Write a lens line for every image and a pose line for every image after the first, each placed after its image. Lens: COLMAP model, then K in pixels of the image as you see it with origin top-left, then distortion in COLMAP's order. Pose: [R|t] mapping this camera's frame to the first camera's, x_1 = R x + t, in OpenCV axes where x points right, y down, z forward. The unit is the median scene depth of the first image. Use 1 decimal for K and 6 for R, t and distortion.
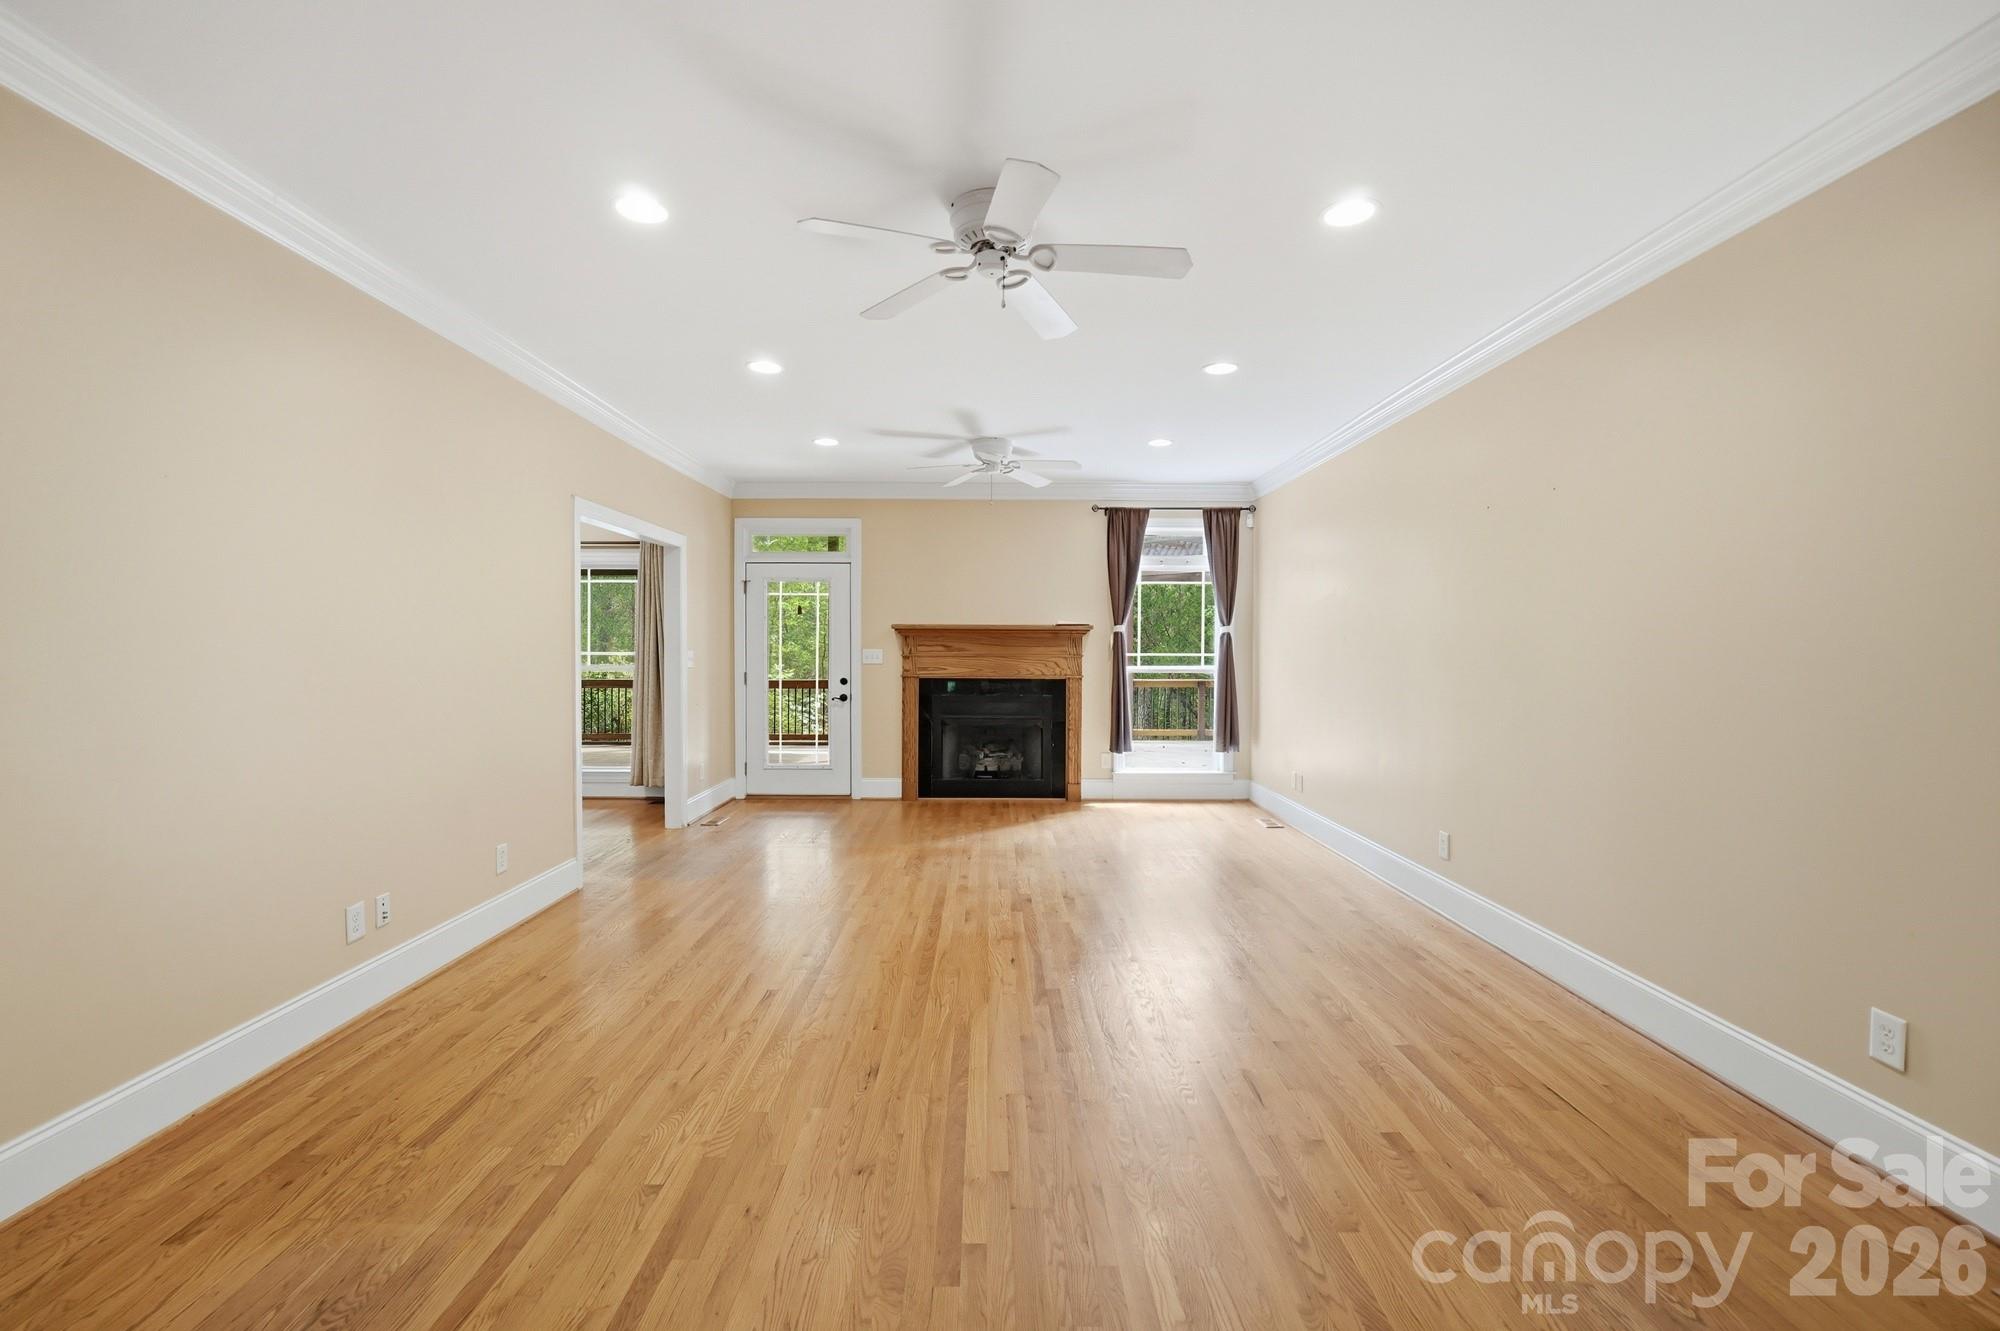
lens RADIAL K [[845.8, 0, 1001.7], [0, 845.8, 648.2], [0, 0, 1]] dist [-0.011154, 0.000897]
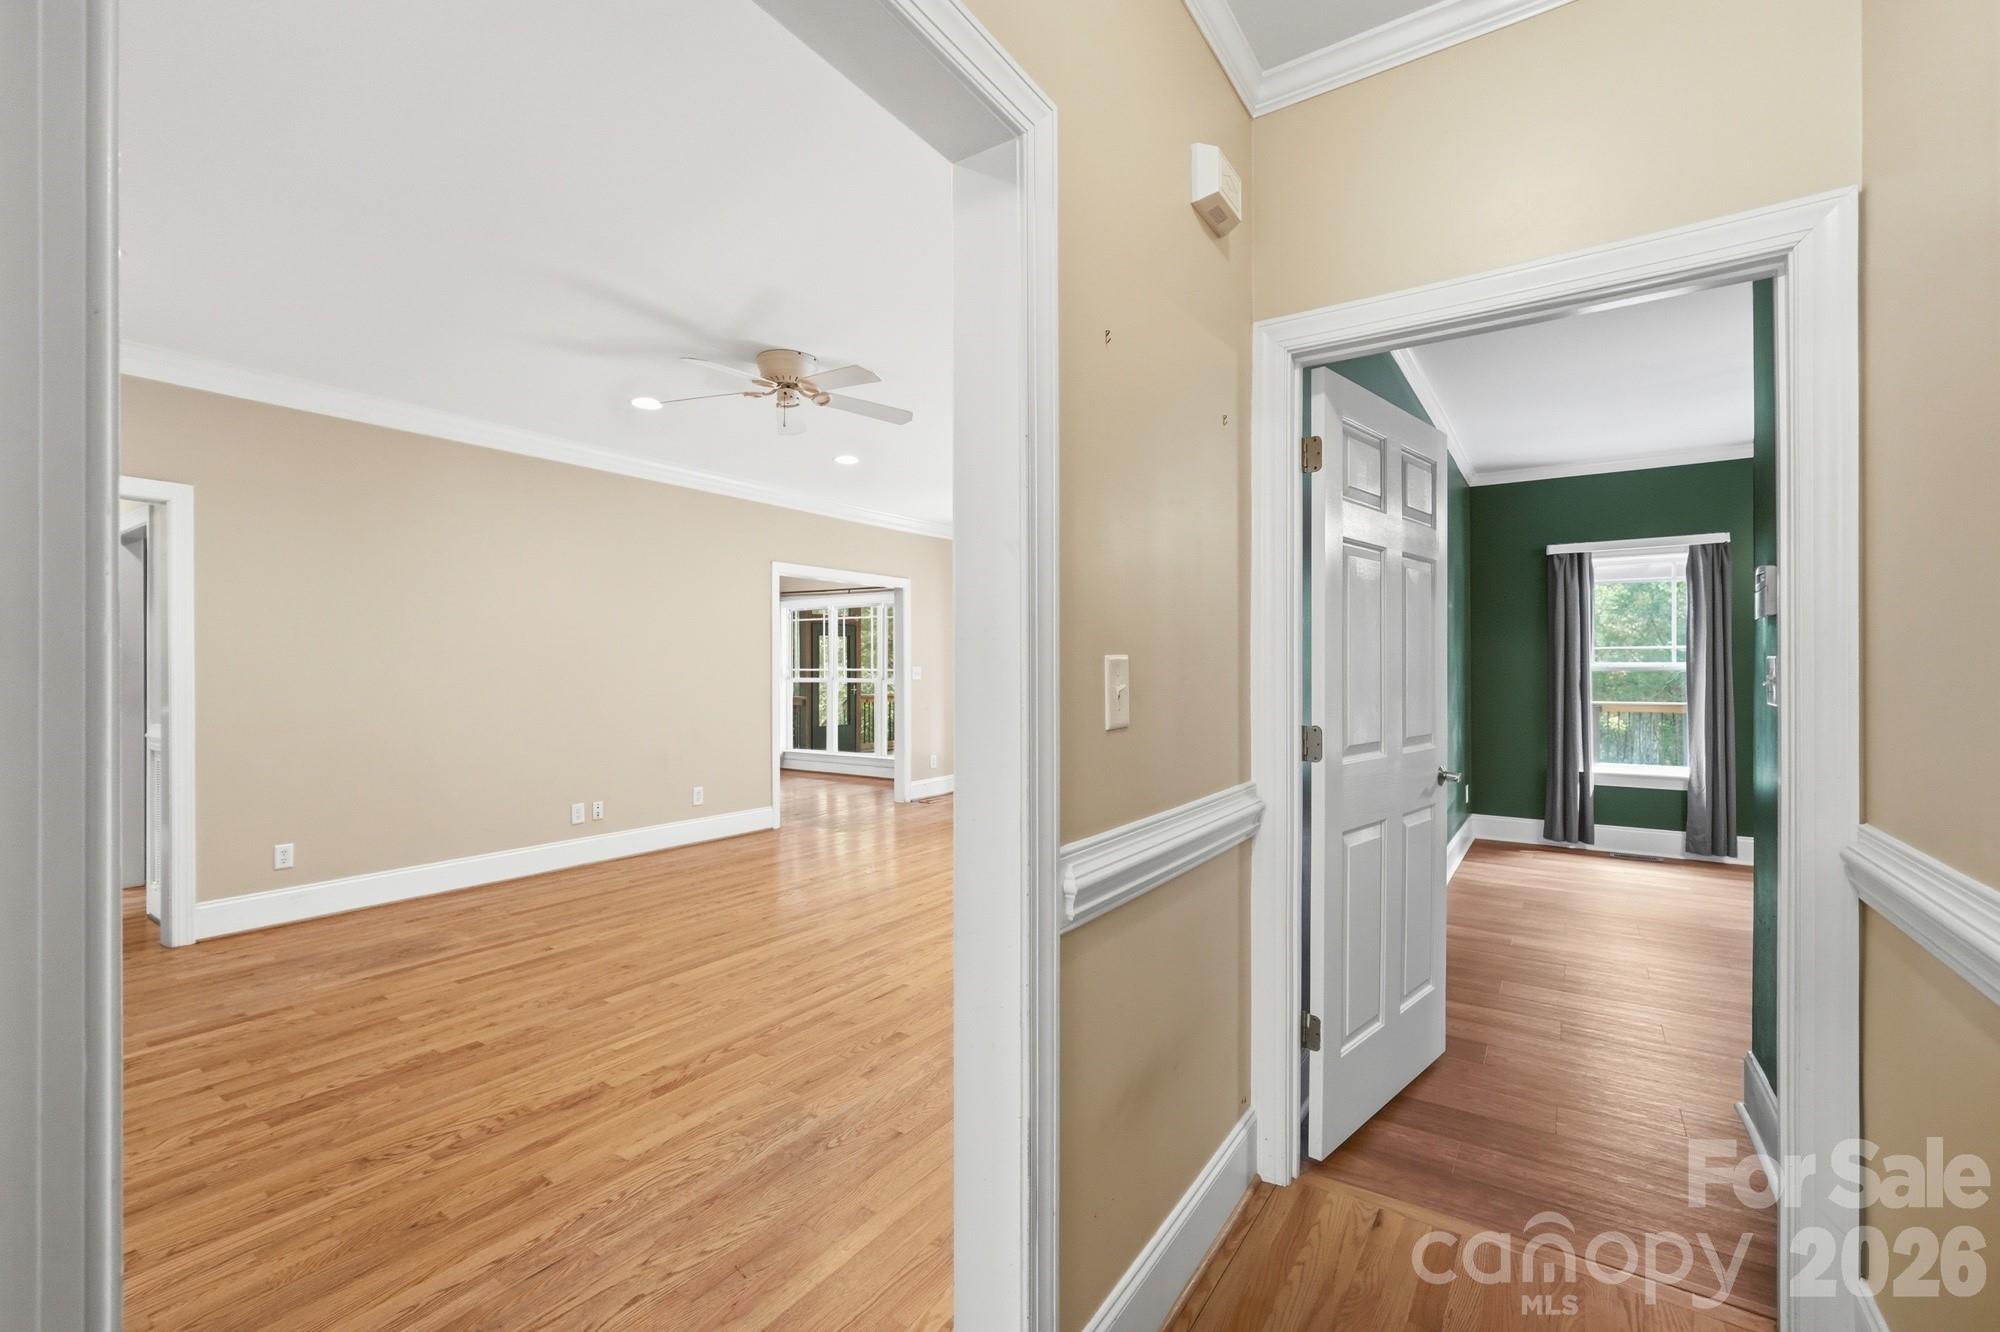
lens RADIAL K [[847.1, 0, 995.7], [0, 847.1, 668.5], [0, 0, 1]] dist [-0.012334, 0.007753]
pose [[0.819876, -0.003751, -0.572529, 1.307926], [0.002419, 0.999992, -0.003088, 0.024437], [0.572537, 0.001147, 0.819878, 0.025699]]
